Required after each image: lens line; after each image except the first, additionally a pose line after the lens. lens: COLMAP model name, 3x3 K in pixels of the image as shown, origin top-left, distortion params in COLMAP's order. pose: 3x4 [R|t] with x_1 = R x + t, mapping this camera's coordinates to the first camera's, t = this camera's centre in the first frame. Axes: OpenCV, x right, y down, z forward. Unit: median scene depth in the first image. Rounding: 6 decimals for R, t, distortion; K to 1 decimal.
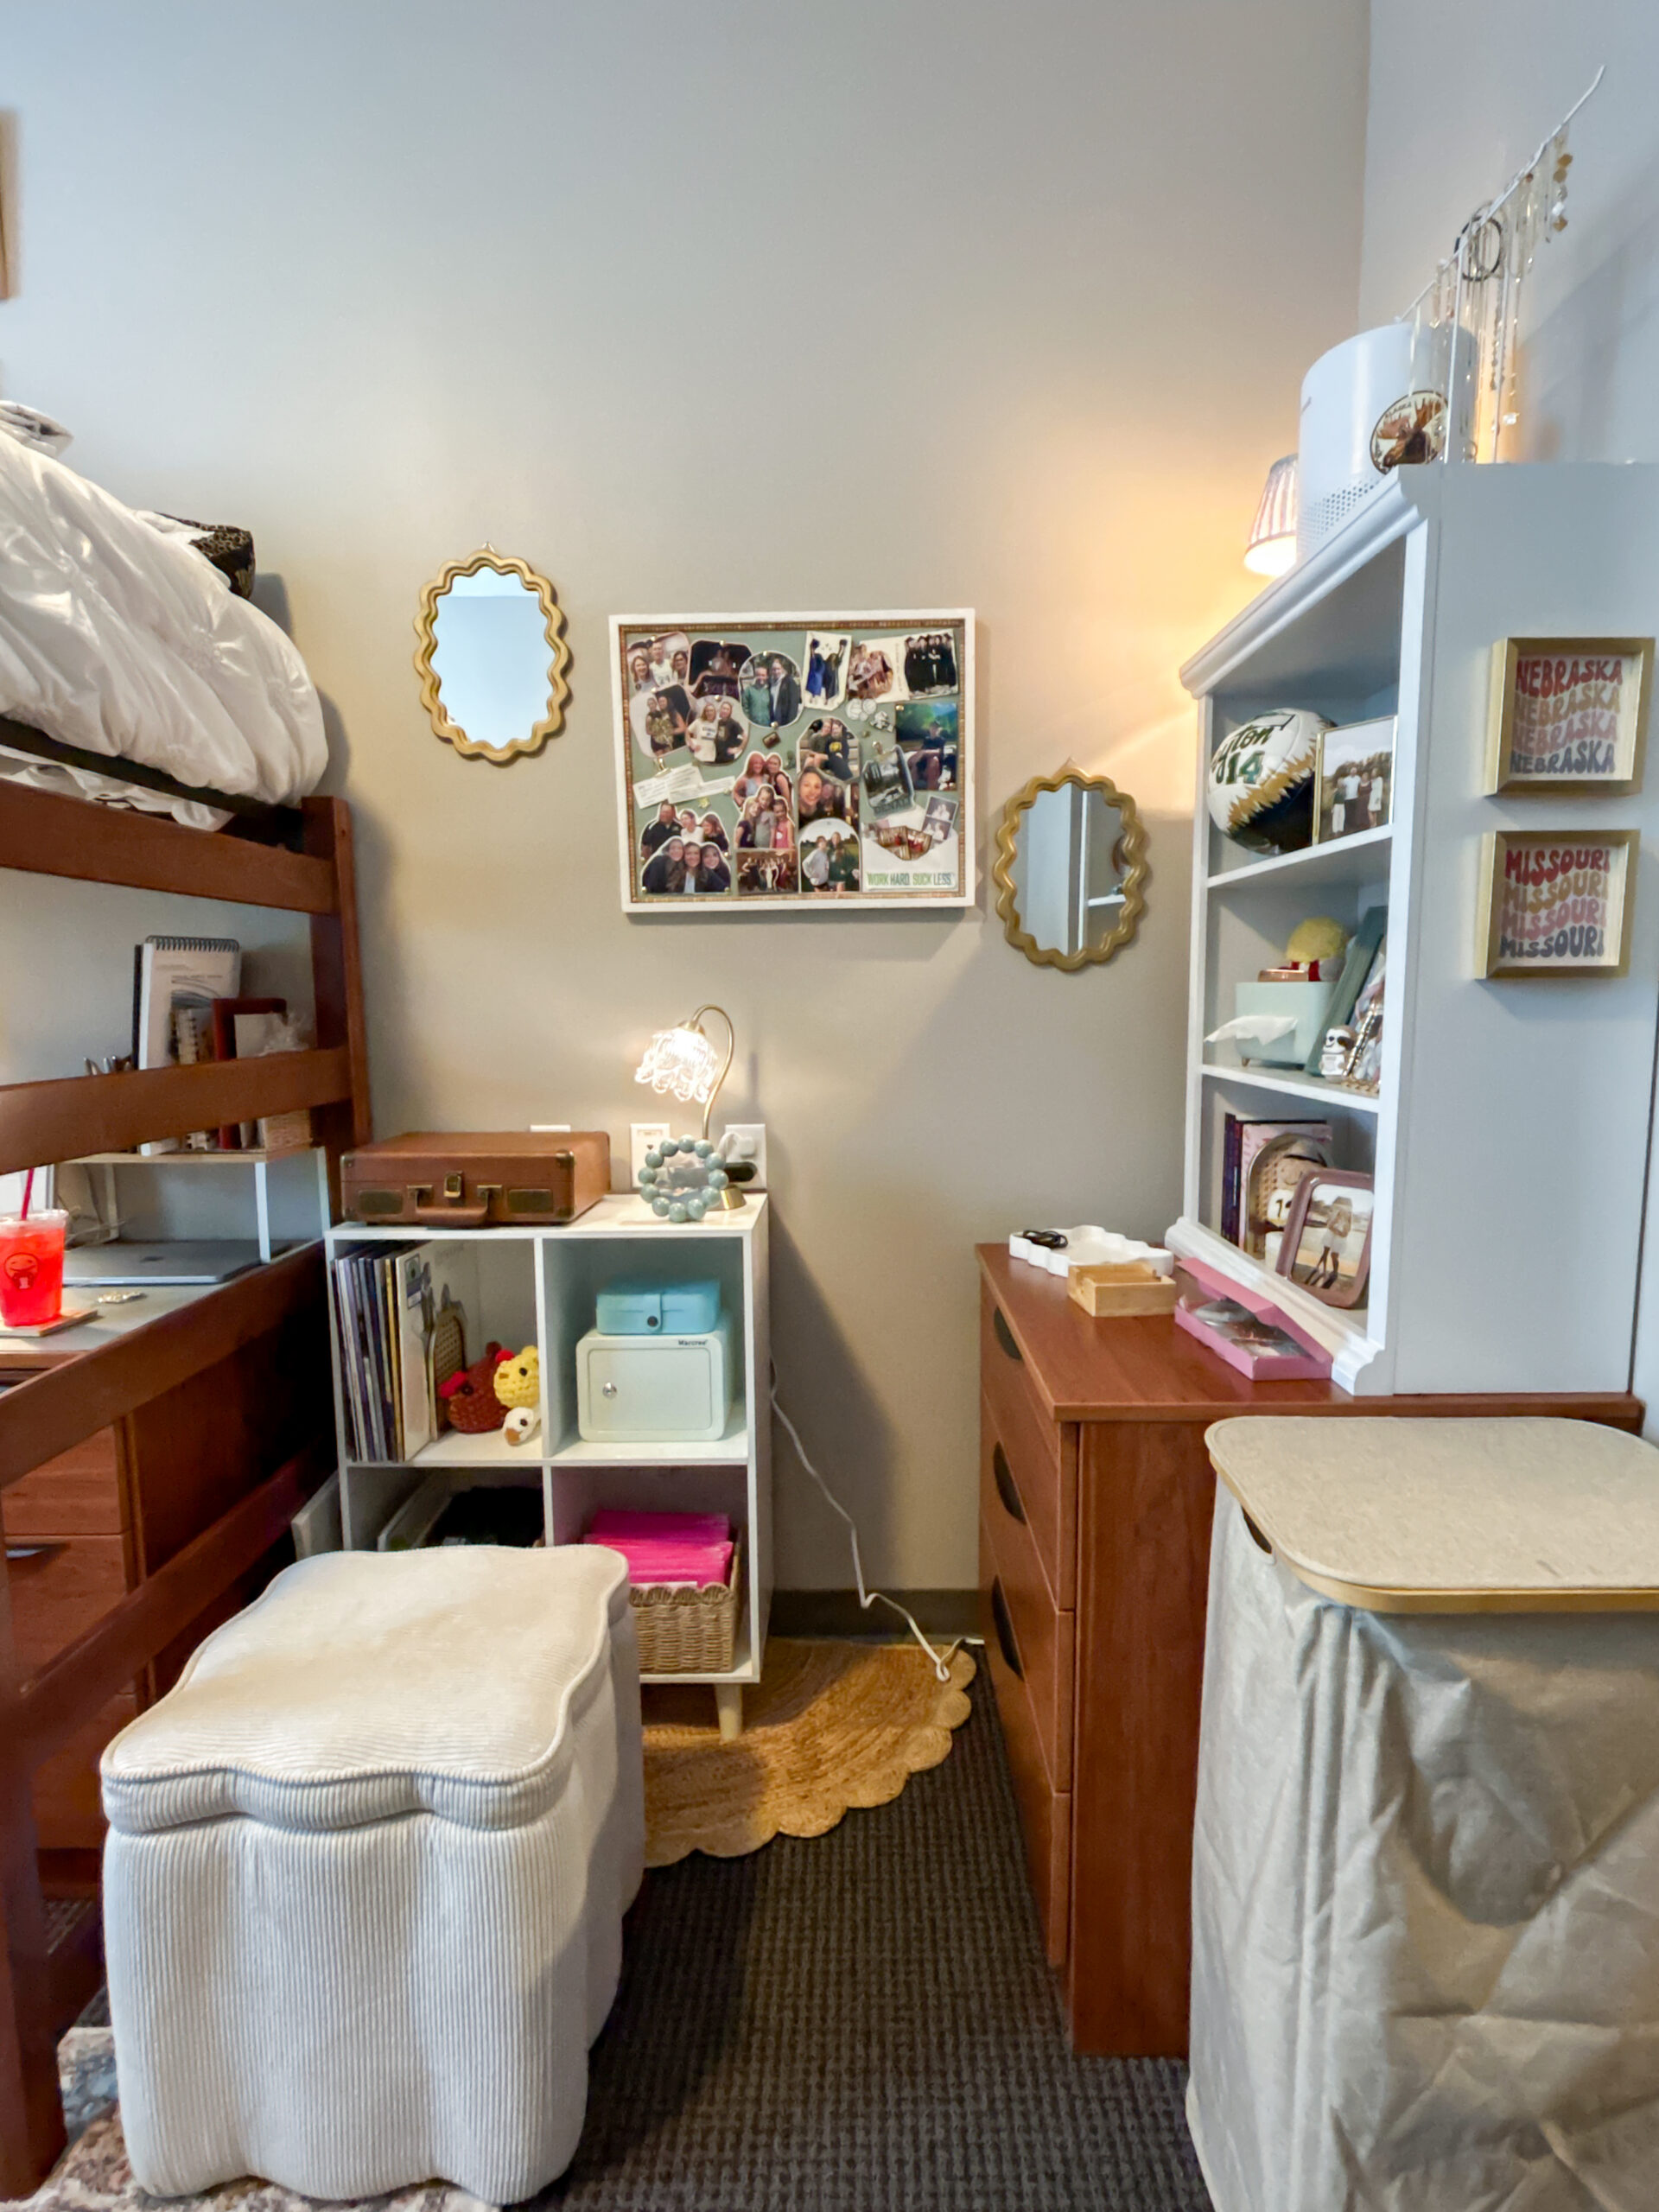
lens RADIAL K [[1134.2, 0, 851.4], [0, 1134.2, 1118.0], [0, 0, 1]] dist [0.003961, 0.000295]
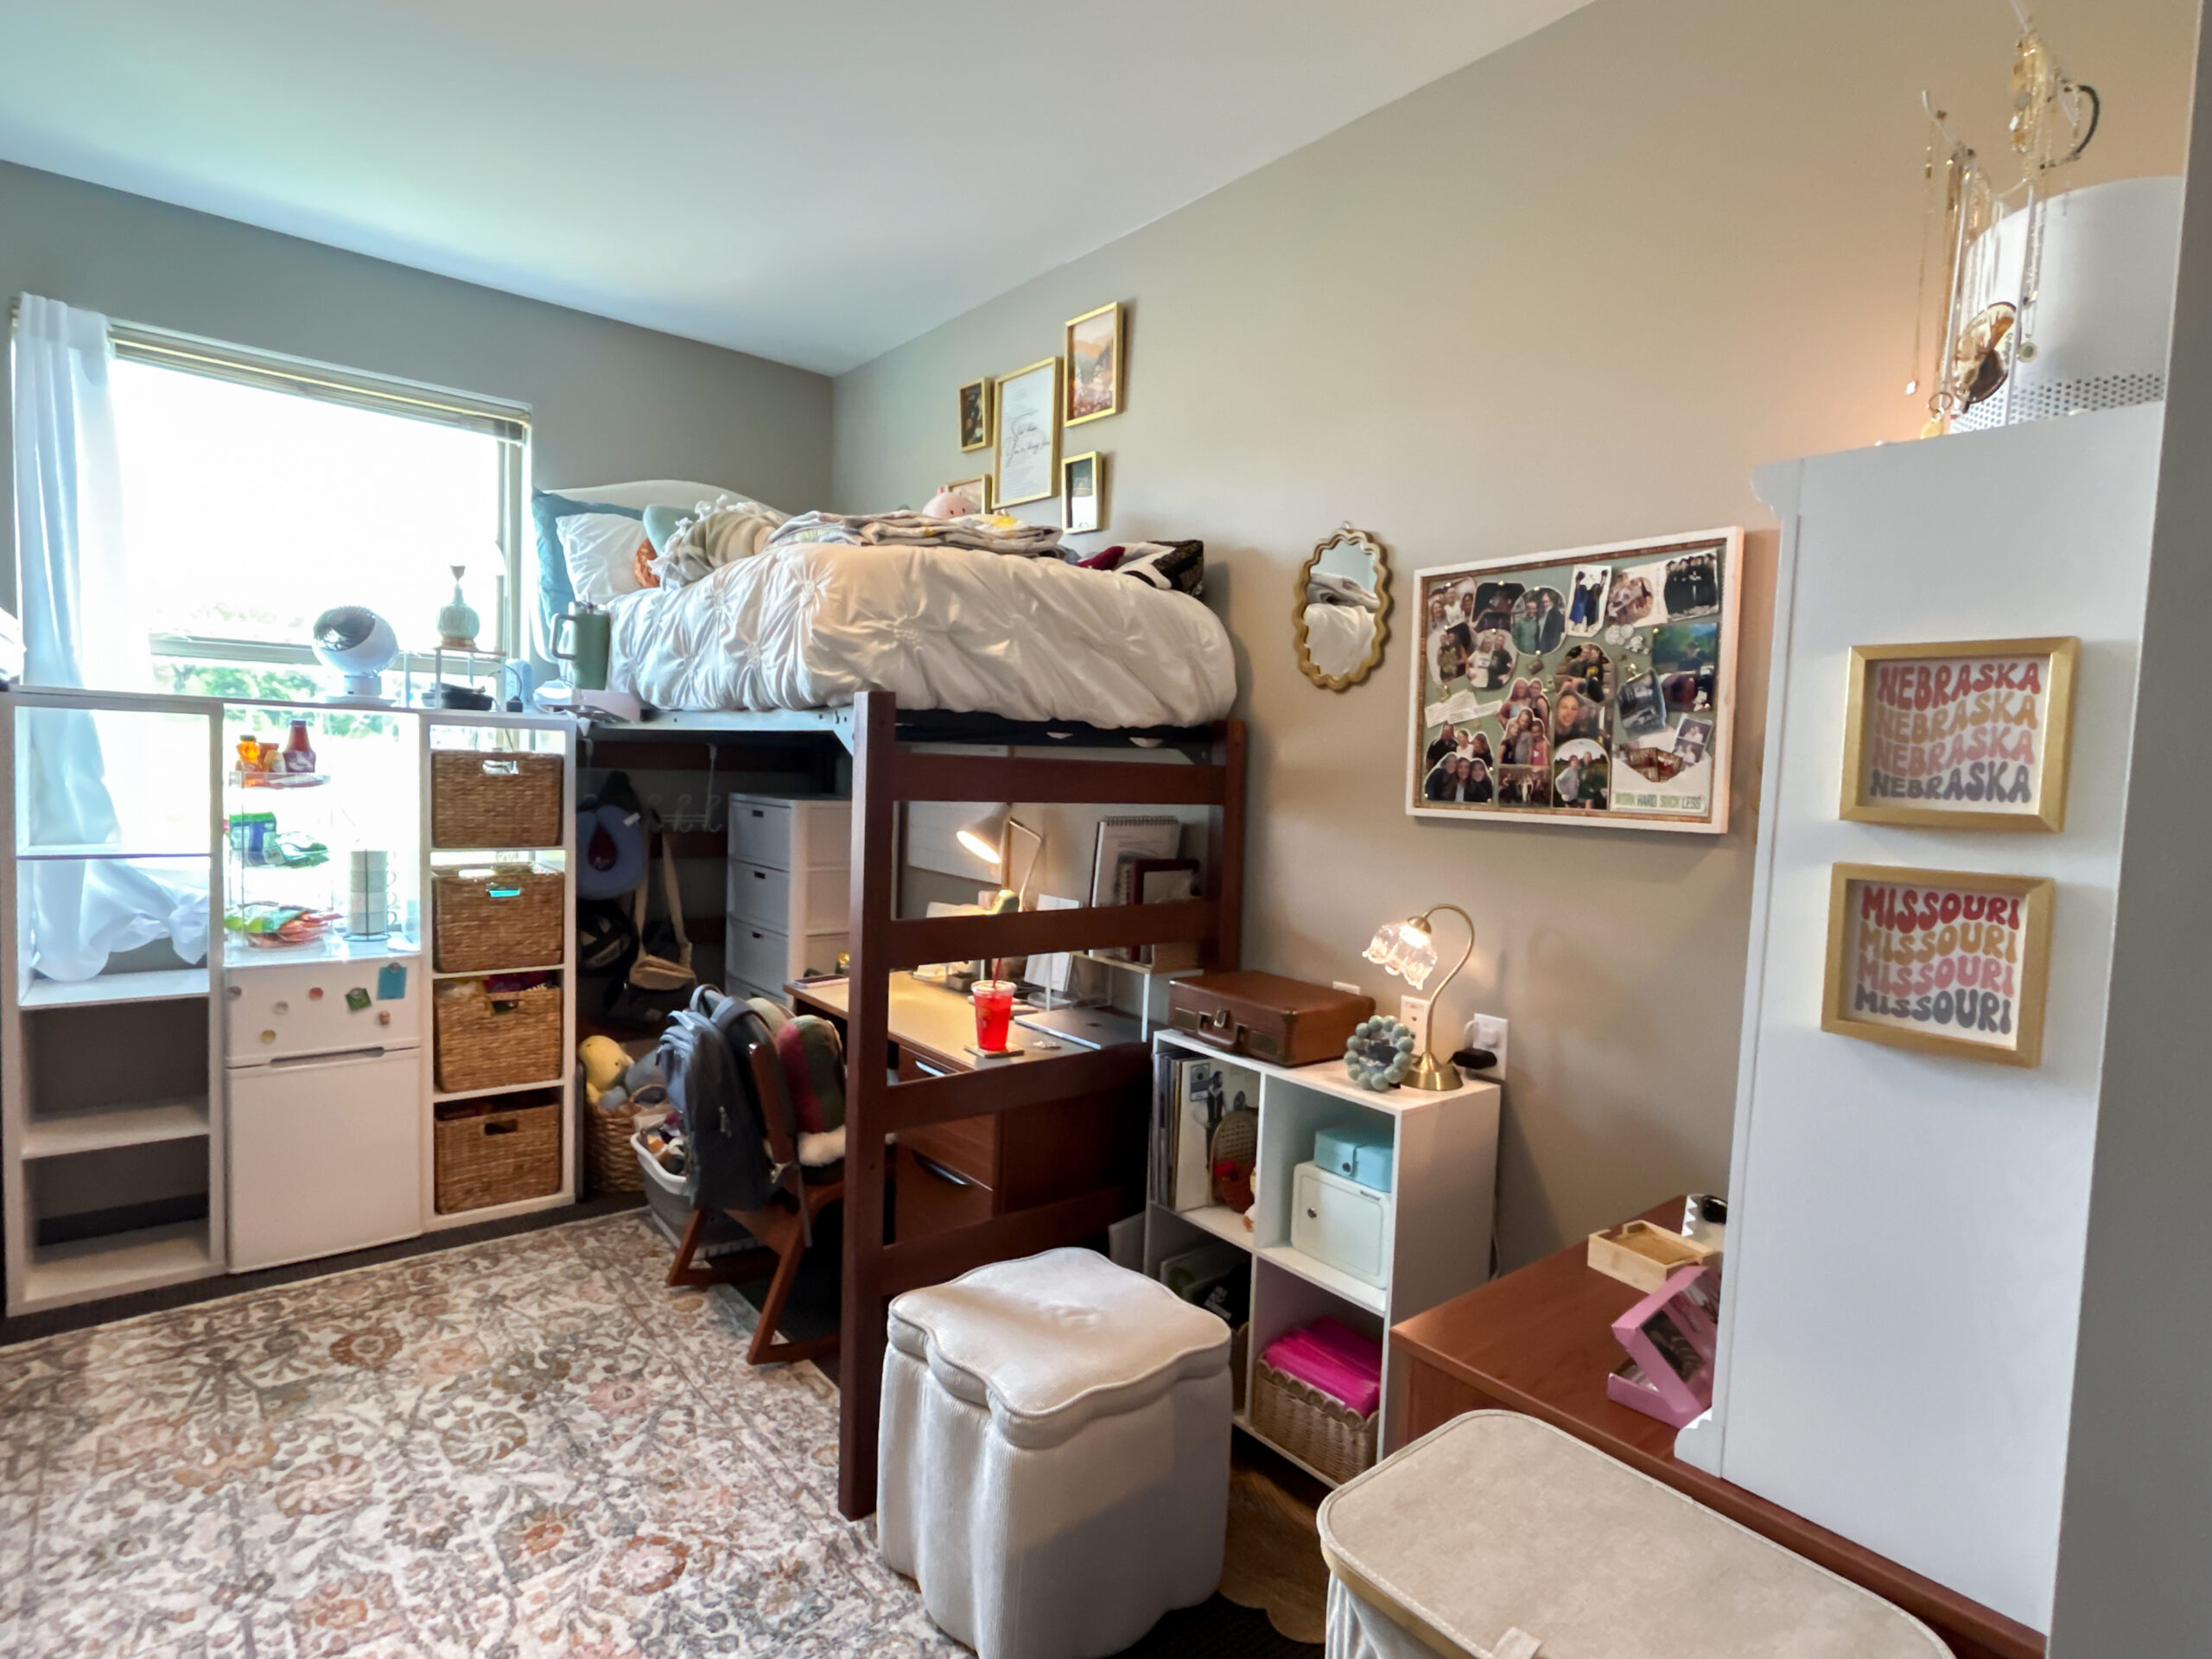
lens RADIAL K [[1134.2, 0, 1102.2], [0, 1134.2, 838.8], [0, 0, 1]] dist [0.003961, 0.000295]
pose [[0.634775, 0.082241, -0.768308, 0.538687], [-0.132679, 0.991153, -0.003525, -0.119861], [0.761221, 0.104176, 0.640070, 0.016819]]
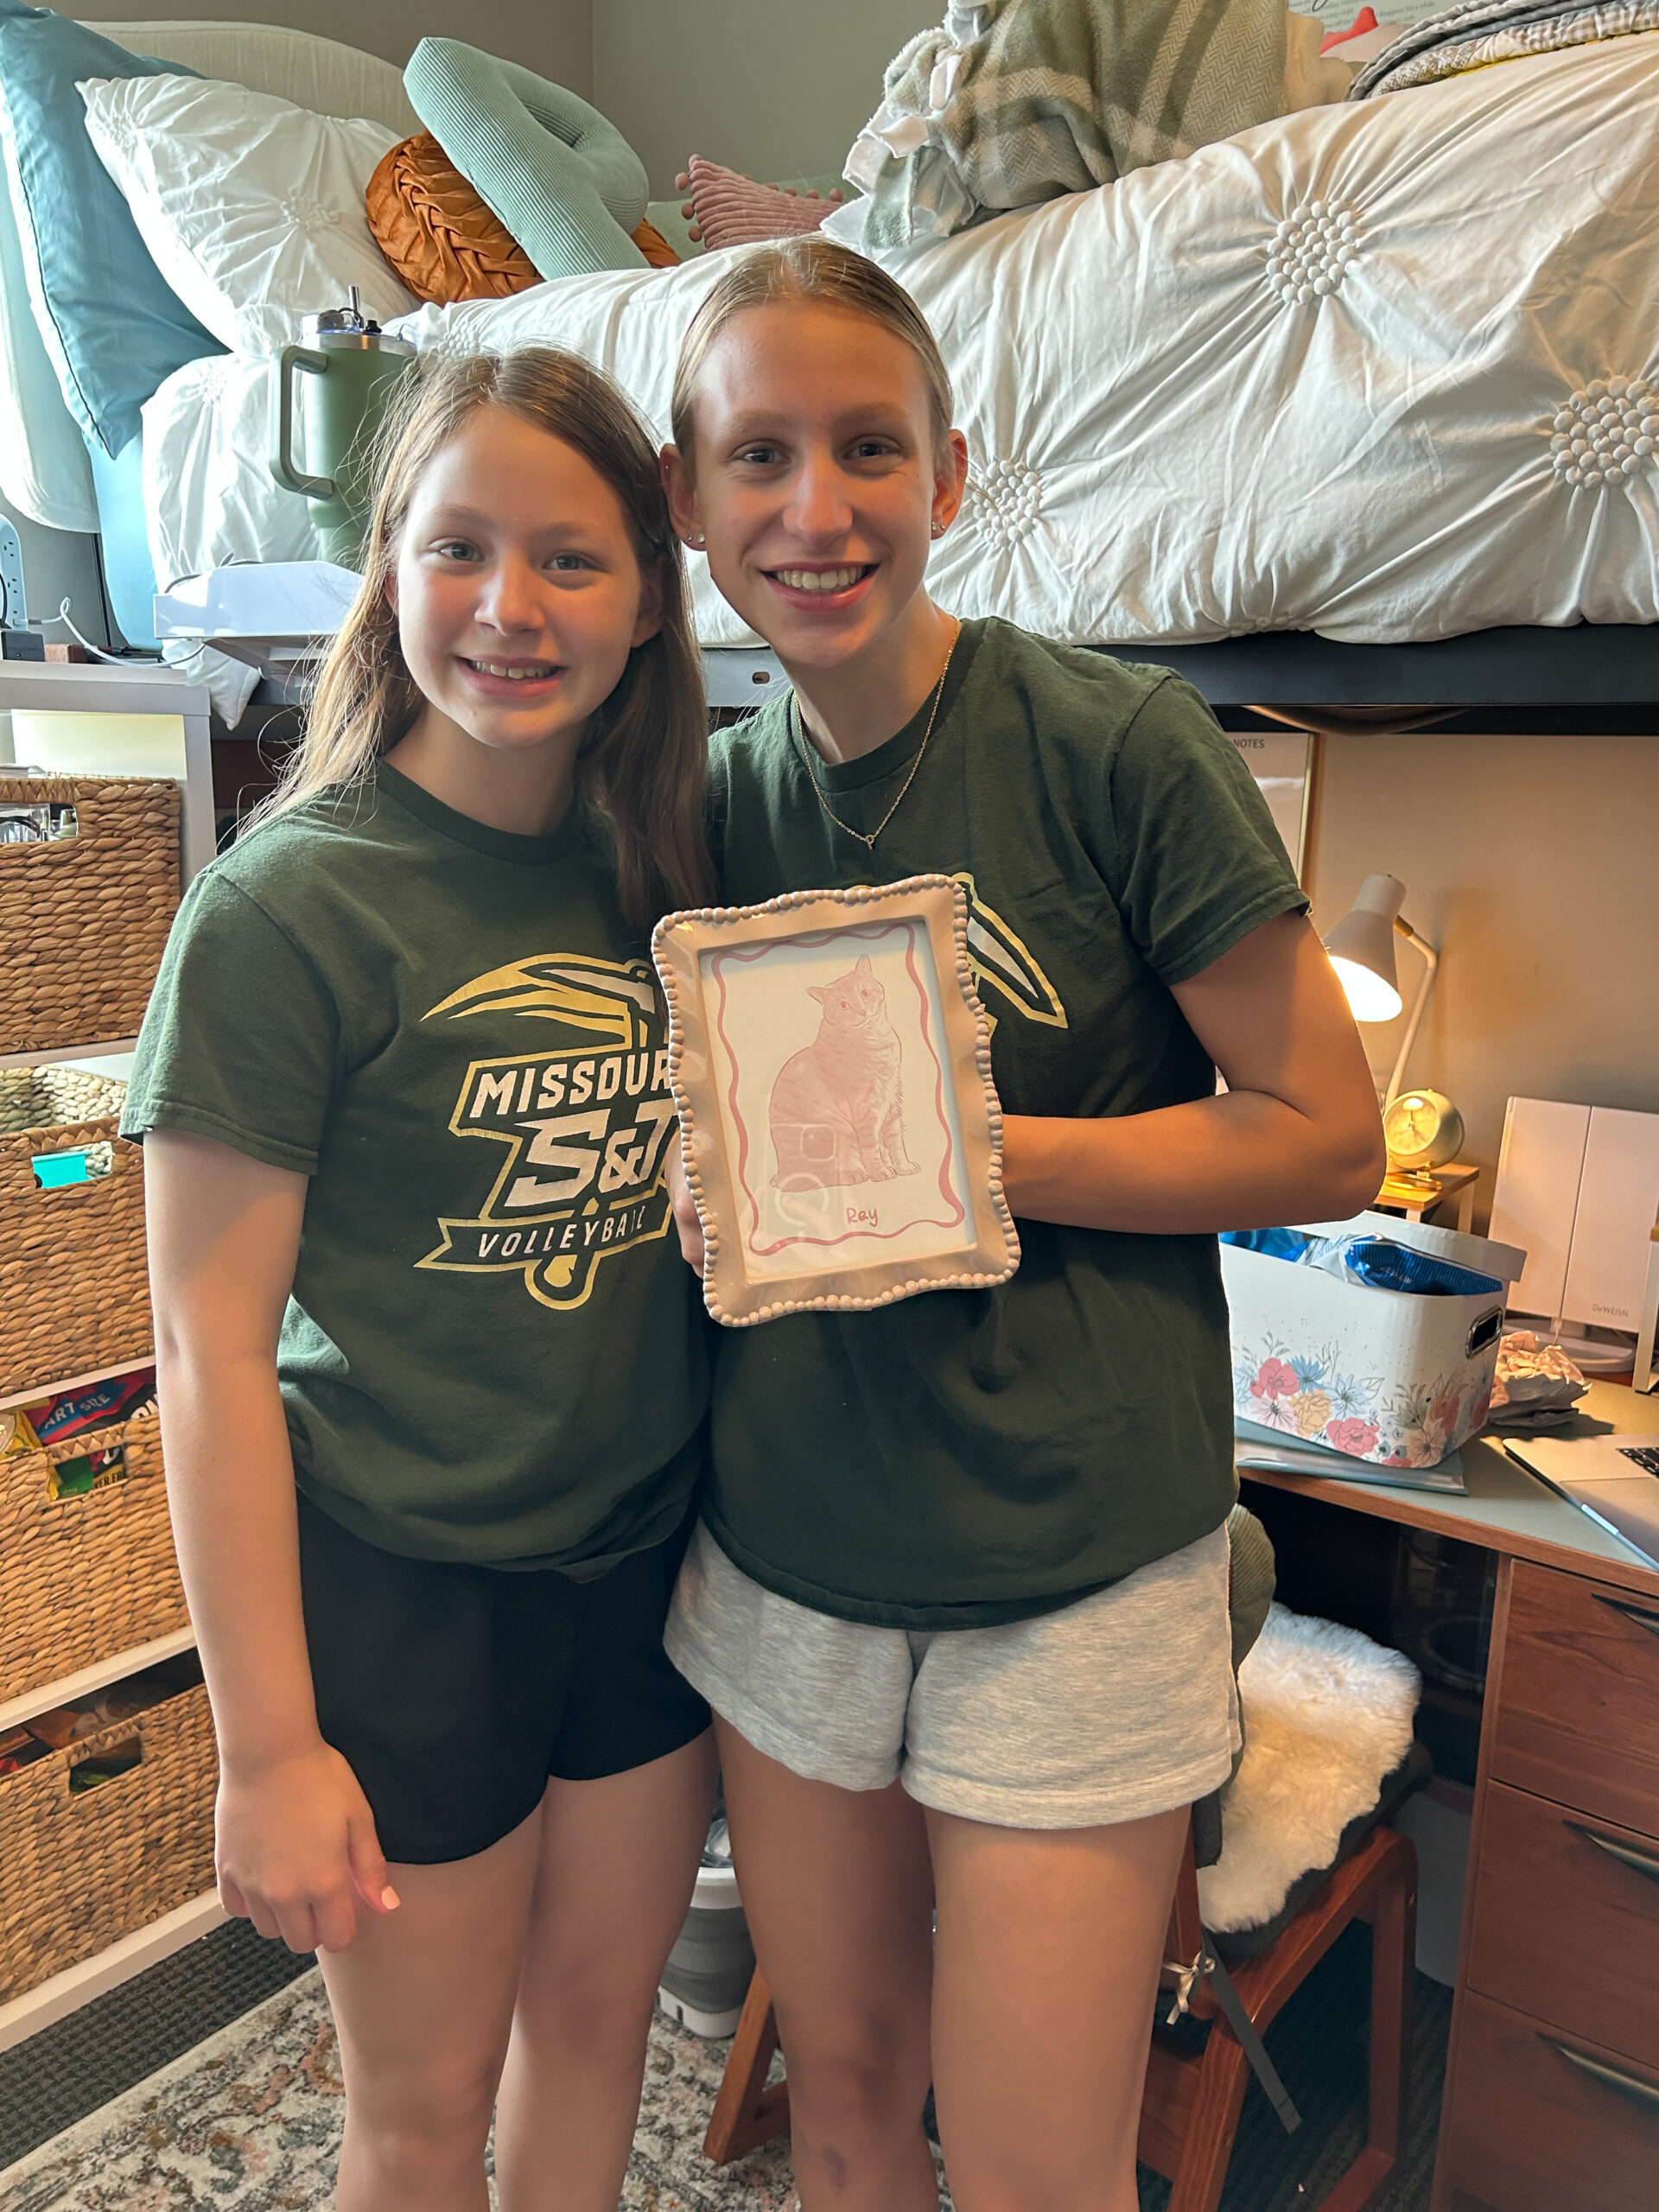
lens RADIAL K [[1708.5, 0, 865.9], [0, 1708.5, 1108.4], [0, 0, 1]] dist [0.045084, -0.050736]
pose [[0.797006, 0.142397, -0.586945, -0.532812], [-0.092543, 0.989126, 0.114307, -0.107617], [0.596840, -0.036786, 0.801517, -0.066349]]
